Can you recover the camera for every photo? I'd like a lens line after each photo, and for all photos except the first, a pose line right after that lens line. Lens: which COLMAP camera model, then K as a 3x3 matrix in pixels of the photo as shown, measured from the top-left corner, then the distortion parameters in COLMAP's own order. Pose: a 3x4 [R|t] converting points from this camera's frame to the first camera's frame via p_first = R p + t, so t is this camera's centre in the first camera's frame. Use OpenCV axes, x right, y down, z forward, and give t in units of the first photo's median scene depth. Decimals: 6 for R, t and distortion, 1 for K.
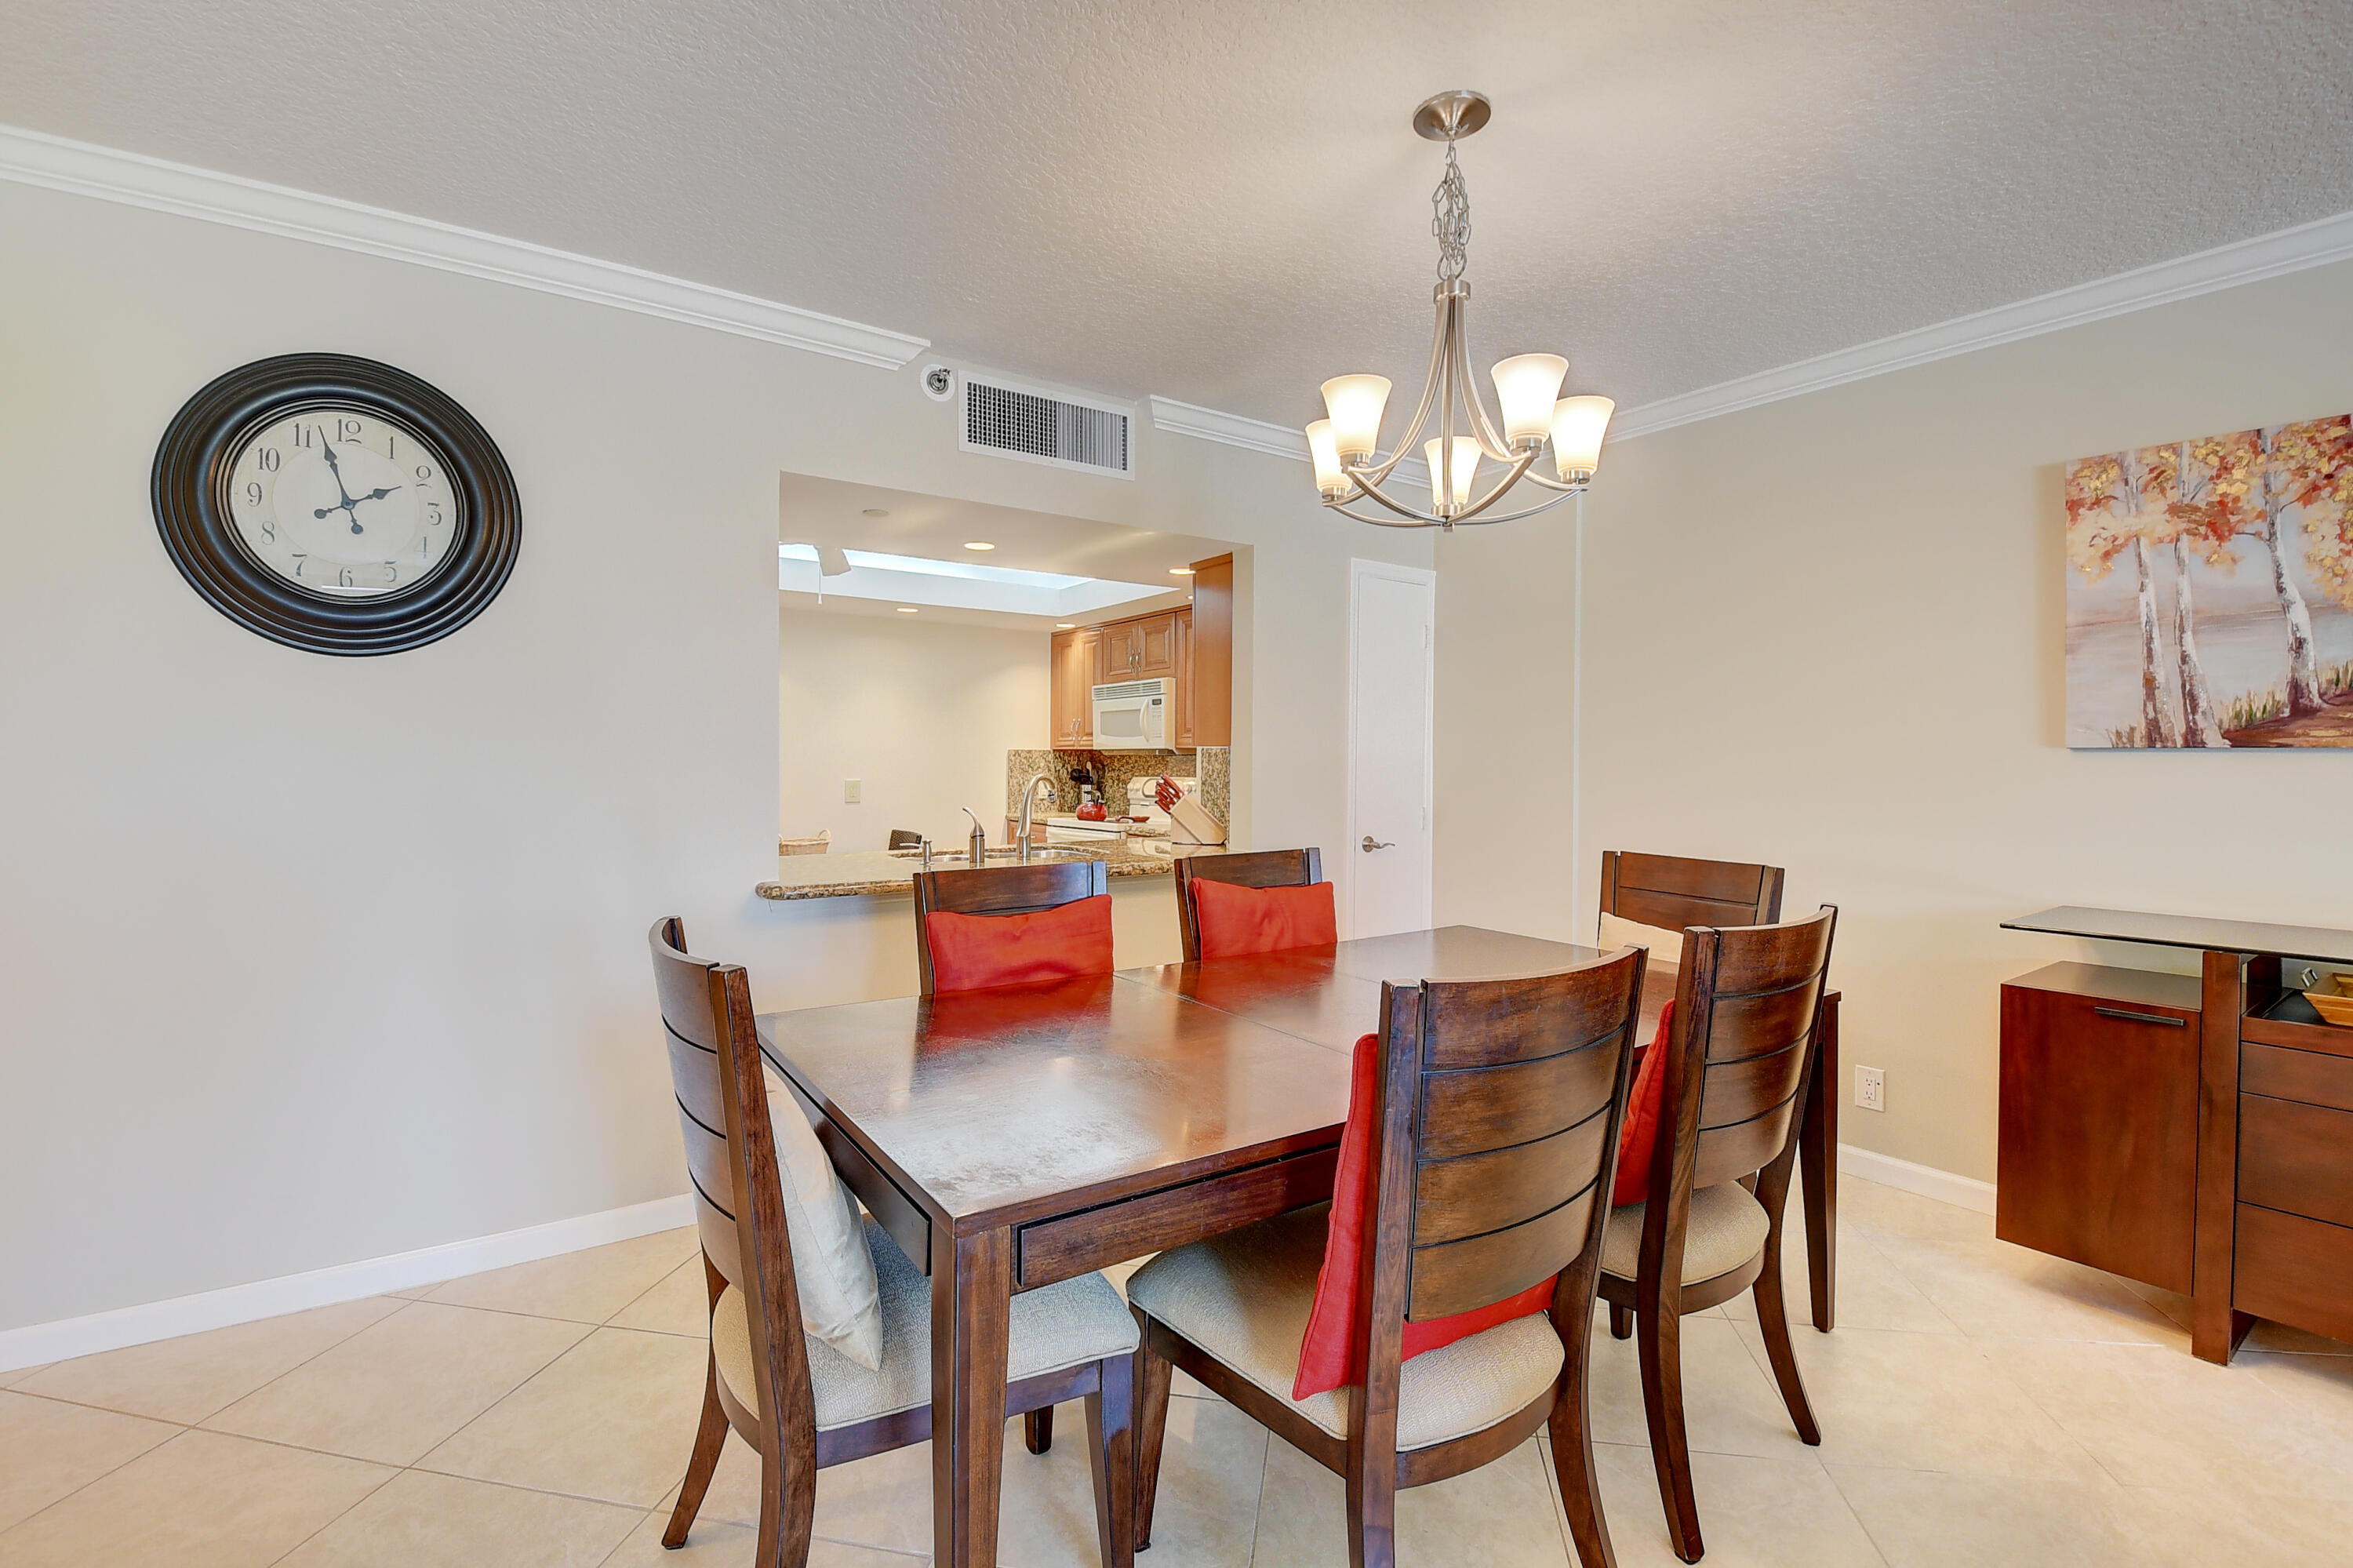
lens RADIAL K [[1027.8, 0, 1168.2], [0, 1027.8, 754.9], [0, 0, 1]] dist [0.014088, -0.025450]
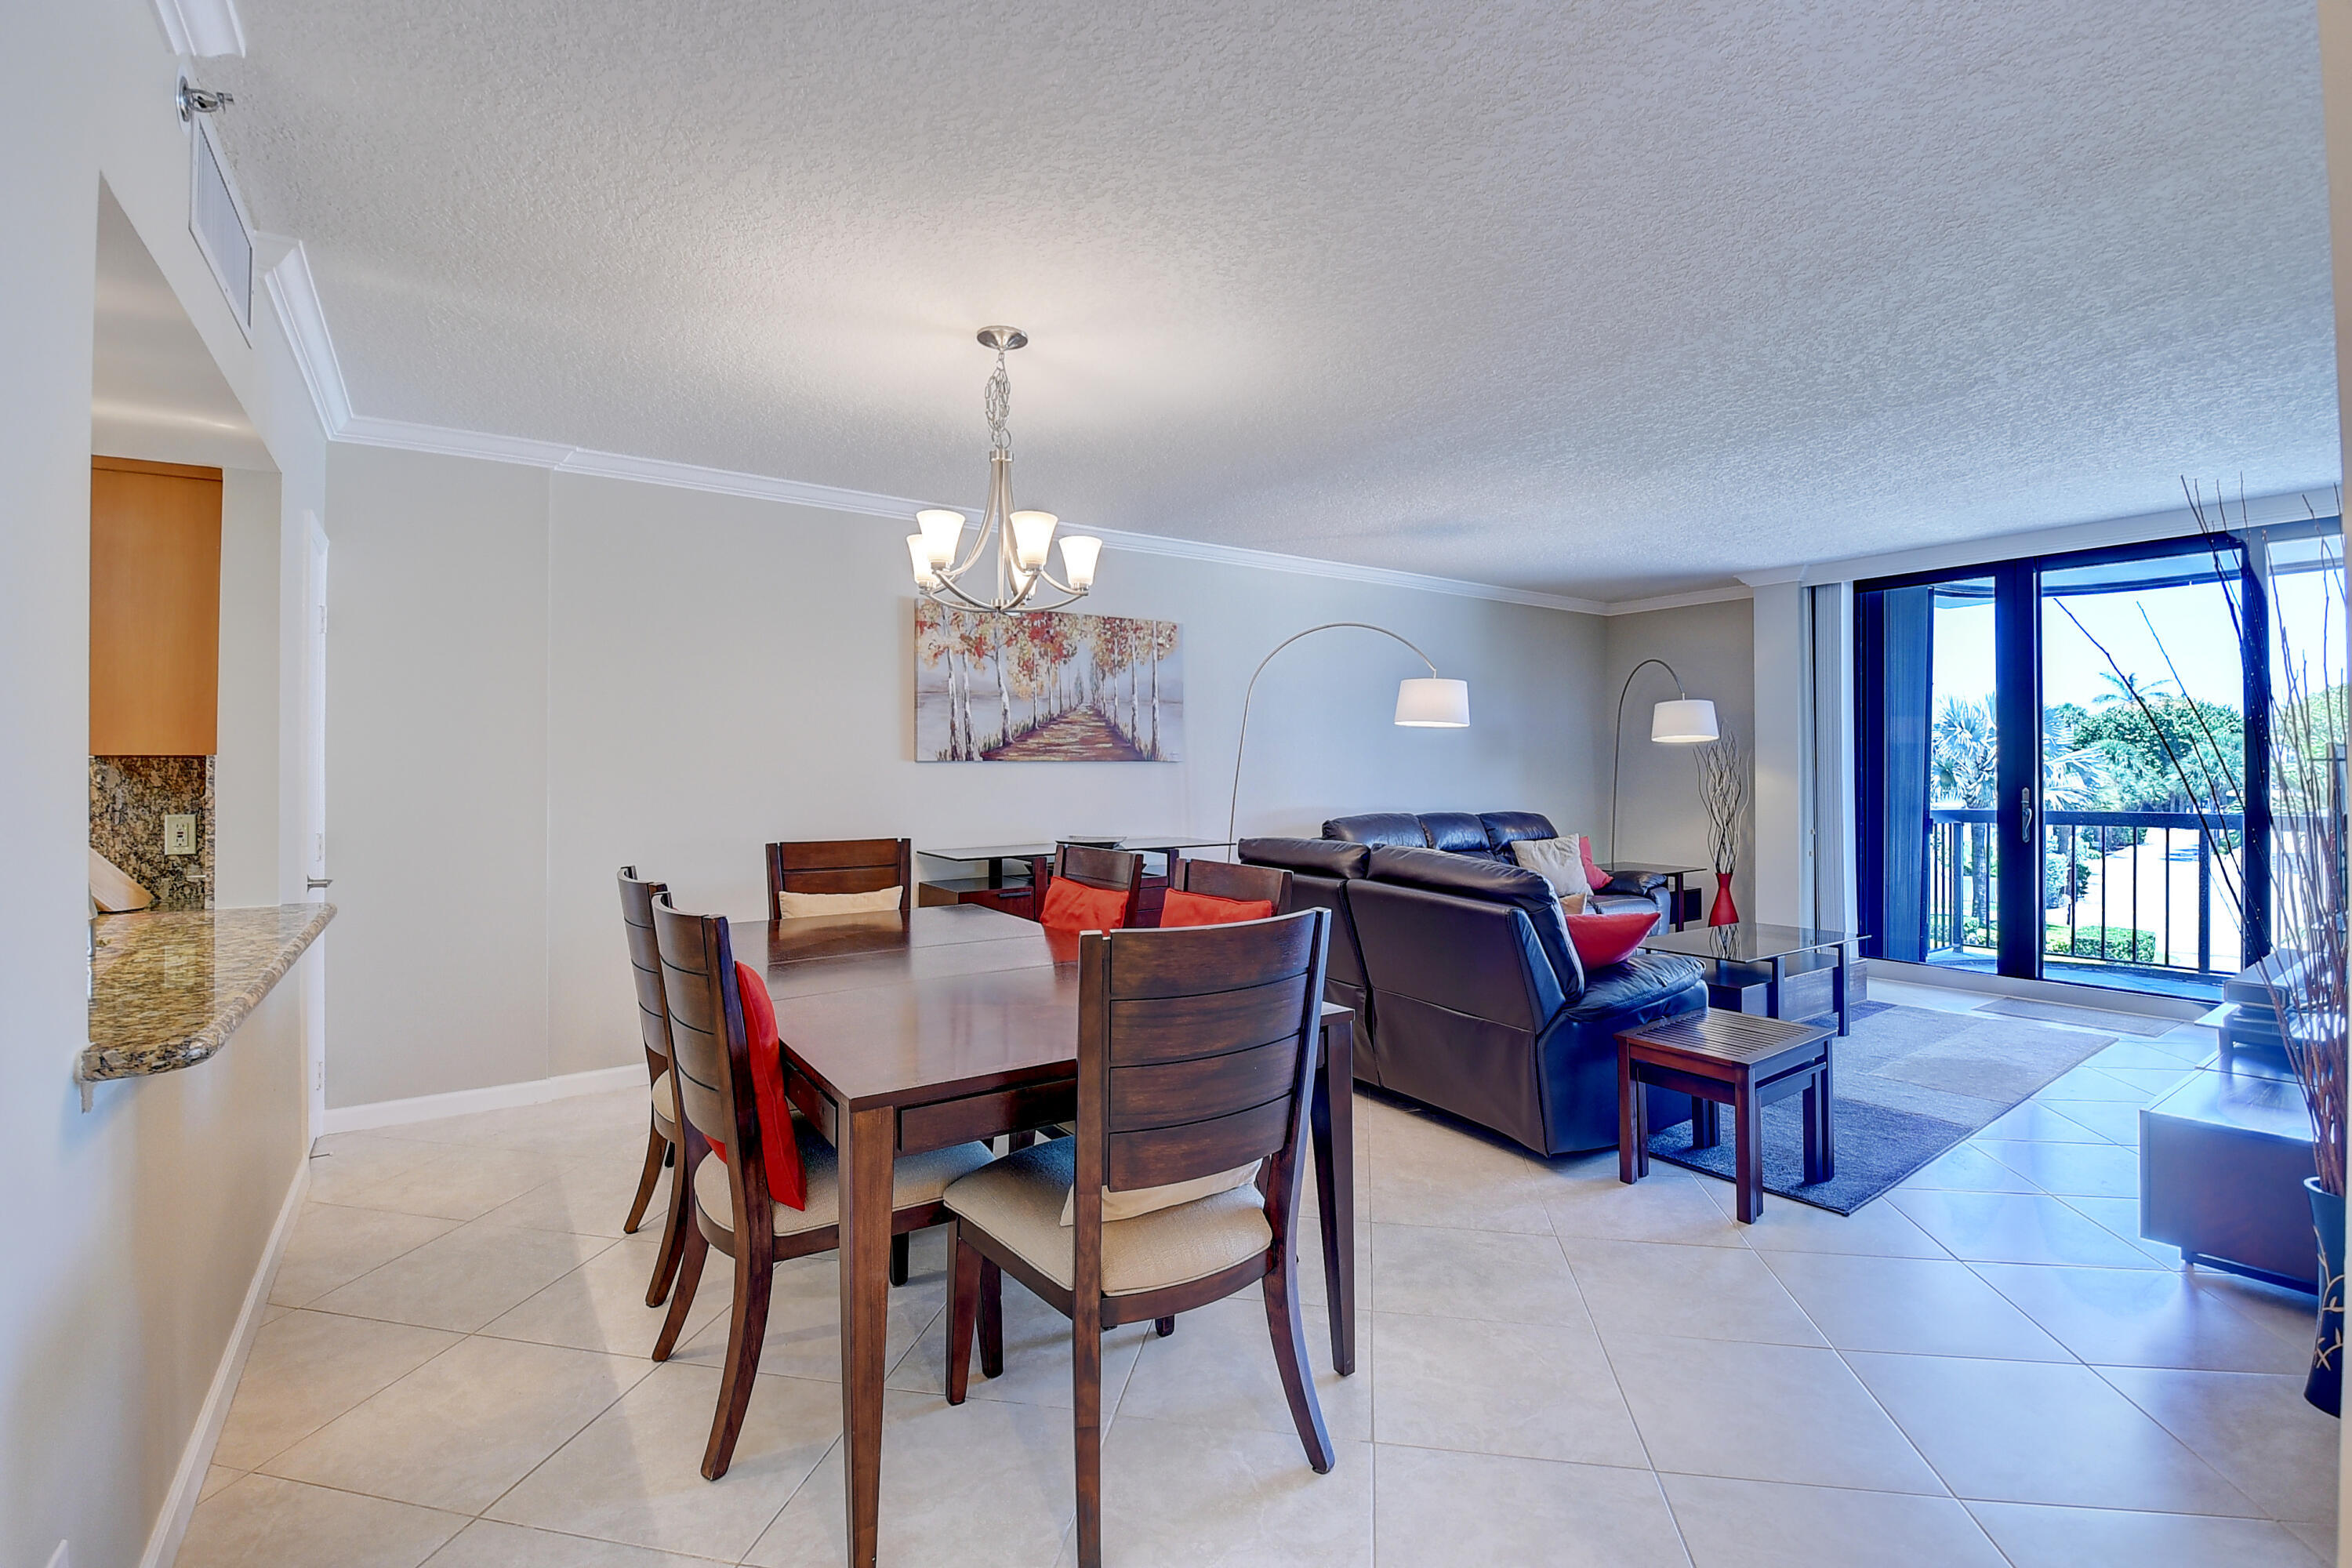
lens RADIAL K [[1027.3, 0, 1167.7], [0, 1027.3, 754.9], [0, 0, 1]] dist [0.014088, -0.025450]
pose [[0.008910, 0.005465, 0.999945, -0.953544], [0.001704, 0.999984, -0.005481, -0.006812], [-0.999959, 0.001753, 0.008900, 0.586672]]
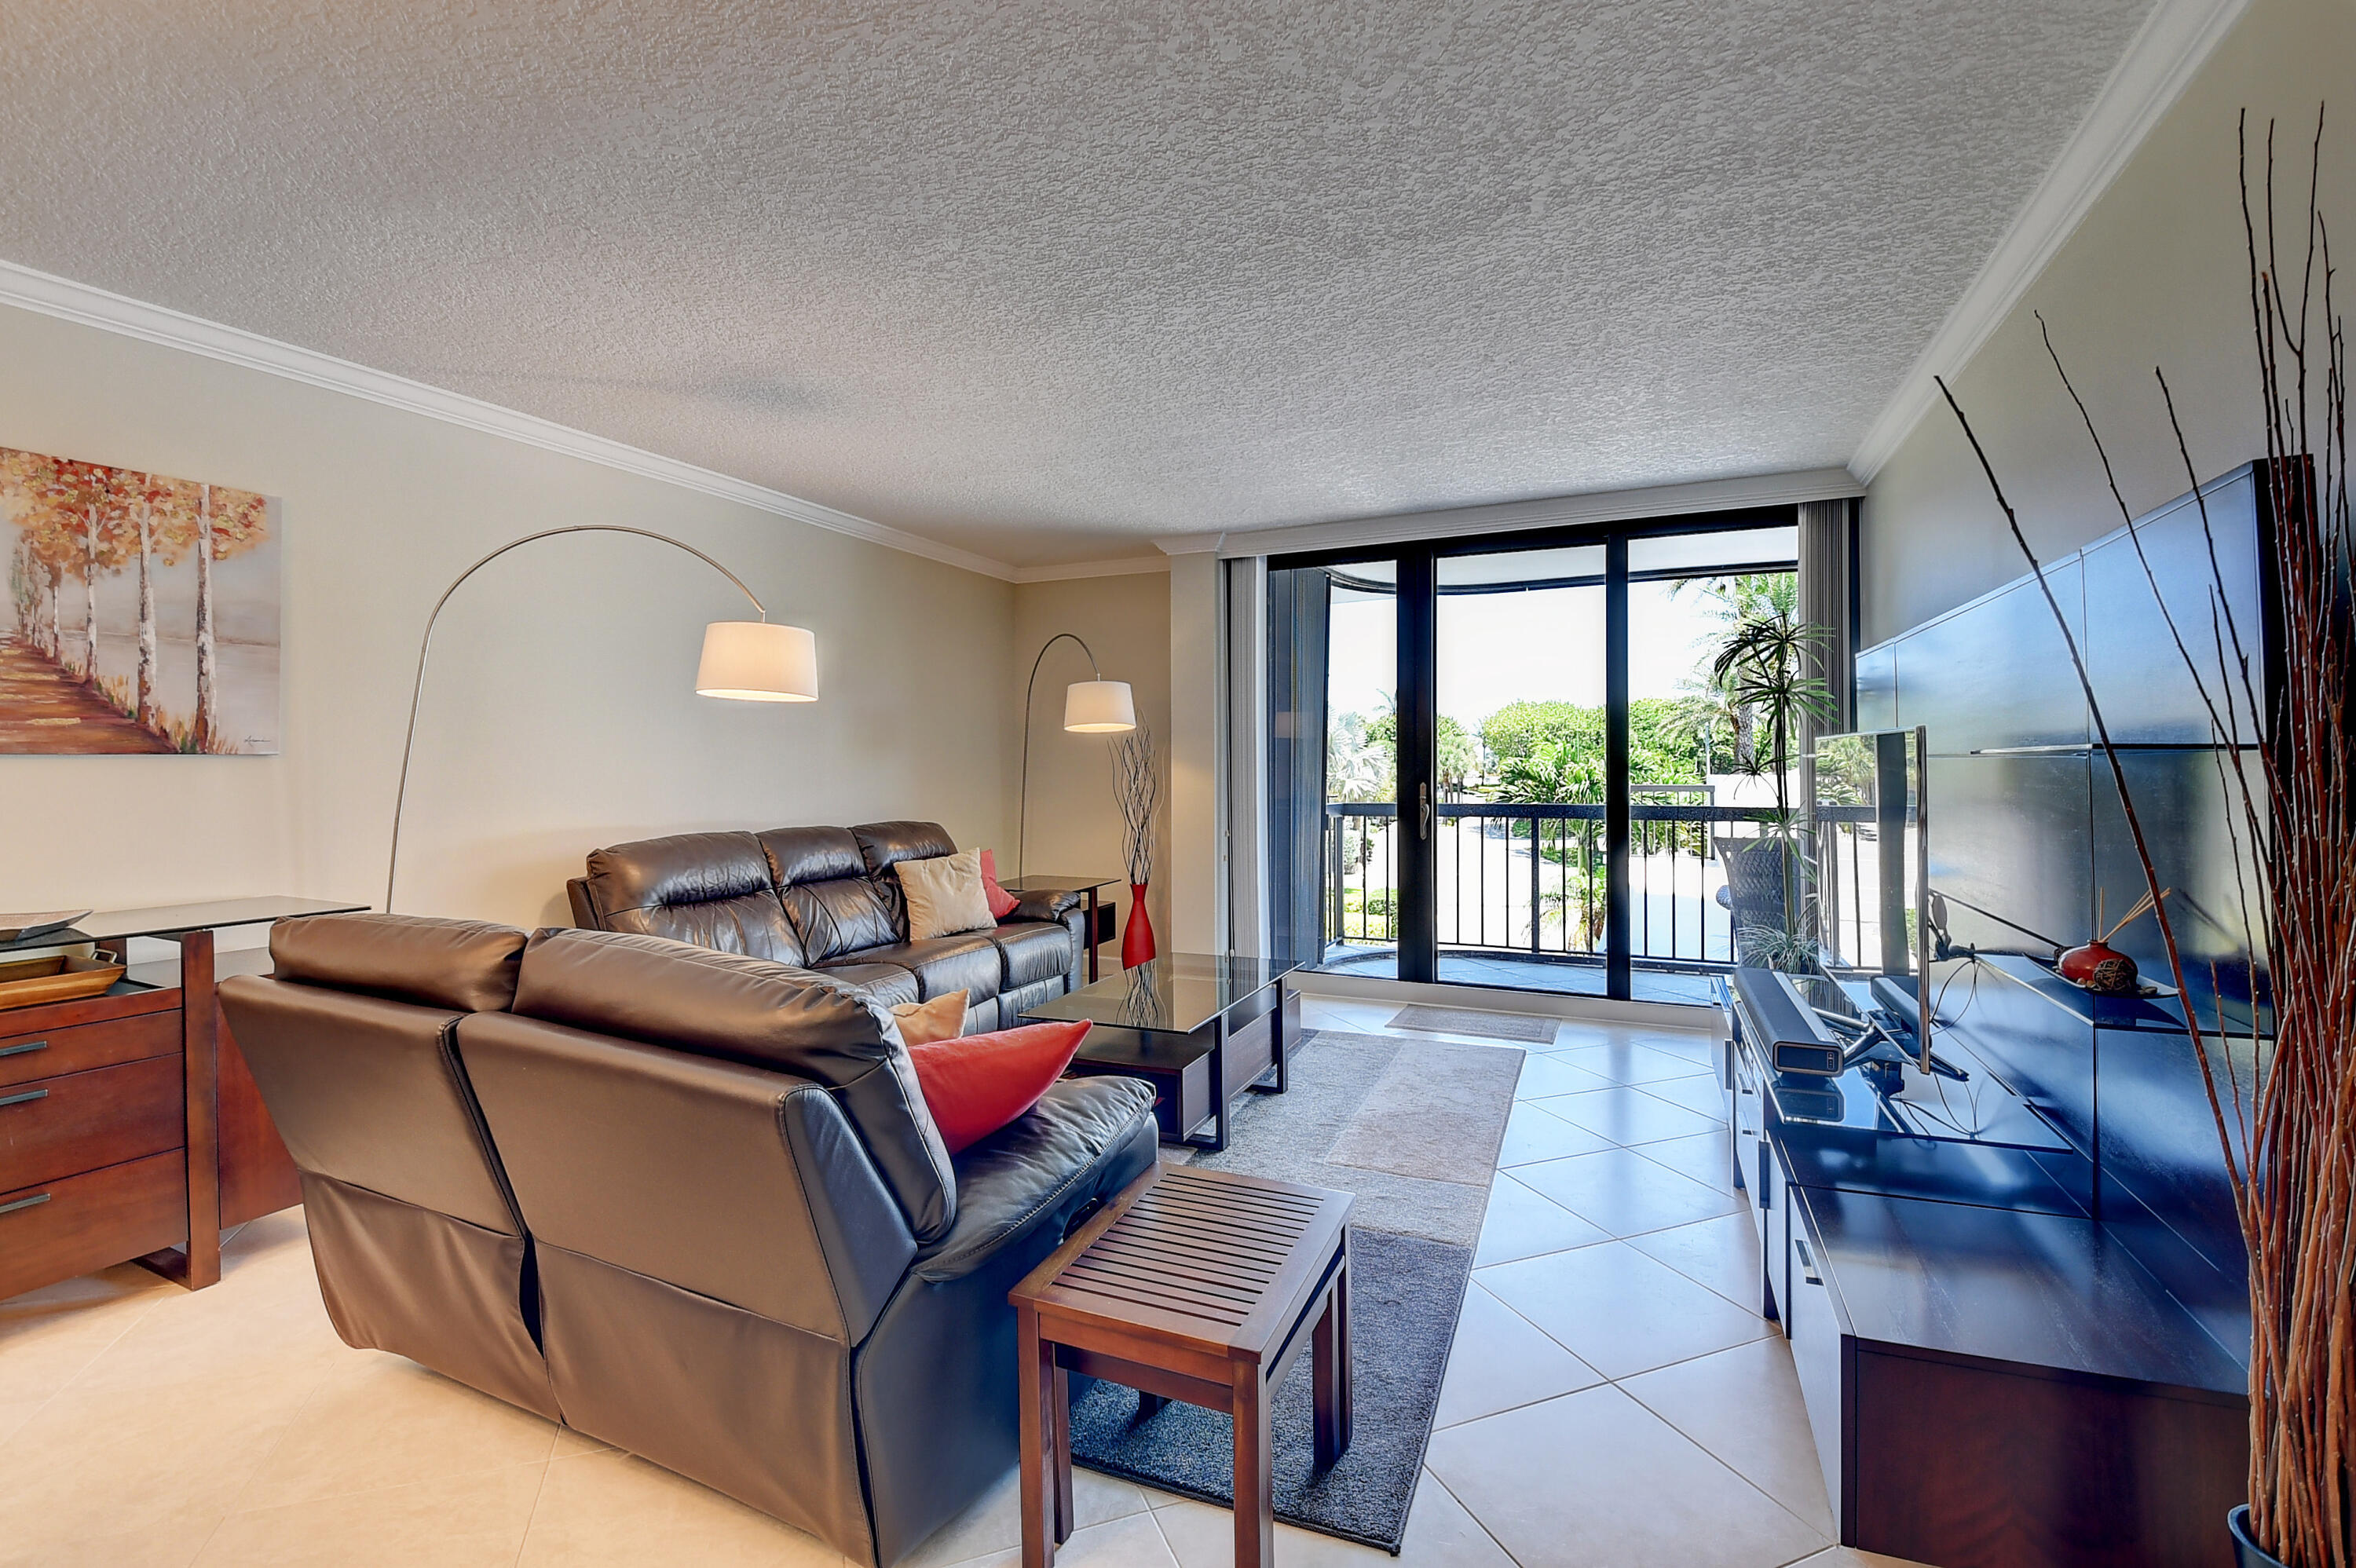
lens RADIAL K [[1028.9, 0, 1169.7], [0, 1028.9, 754.9], [0, 0, 1]] dist [0.014088, -0.025450]
pose [[-0.514208, 0.001640, 0.857664, -0.286841], [0.001650, 0.999998, -0.000922, -0.001235], [-0.857664, 0.000941, -0.514210, 0.297372]]
